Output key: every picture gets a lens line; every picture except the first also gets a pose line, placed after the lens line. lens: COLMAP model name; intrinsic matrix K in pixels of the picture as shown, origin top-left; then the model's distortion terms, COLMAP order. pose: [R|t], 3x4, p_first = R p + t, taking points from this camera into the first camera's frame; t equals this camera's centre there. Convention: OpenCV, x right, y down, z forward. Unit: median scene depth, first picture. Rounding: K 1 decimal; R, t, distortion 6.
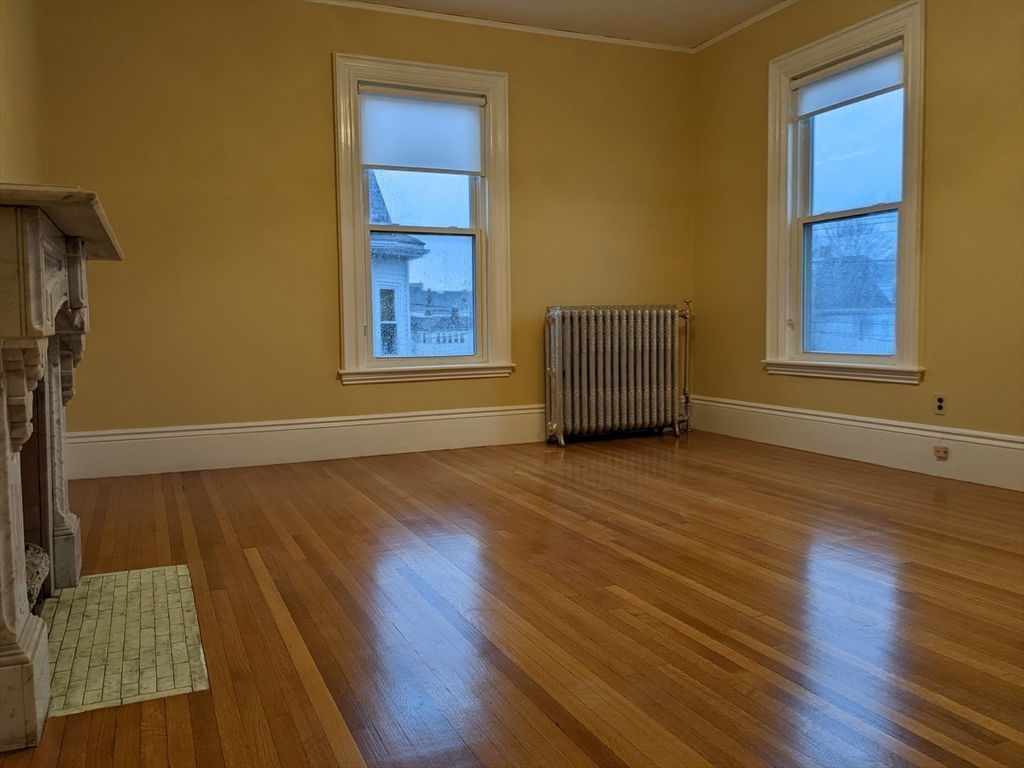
lens RADIAL K [[816.8, 0, 512.0], [0, 816.8, 384.0], [0, 0, 1]] dist [0.000293, -0.001437]
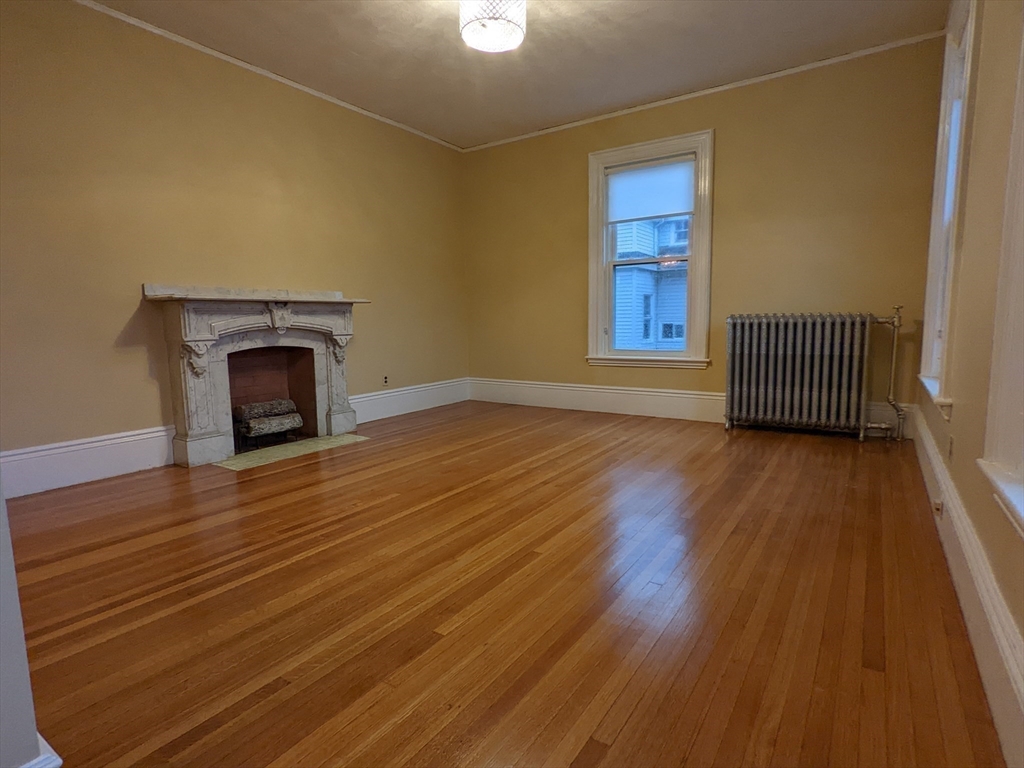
lens RADIAL K [[541.5, 0, 517.6], [0, 541.5, 387.1], [0, 0, 1]] dist [0.001018, 0.000917]
pose [[0.537556, 0.111221, -0.835861, 0.598877], [-0.059090, 0.993795, 0.094234, -0.047573], [0.841155, -0.001265, 0.540793, 0.307716]]
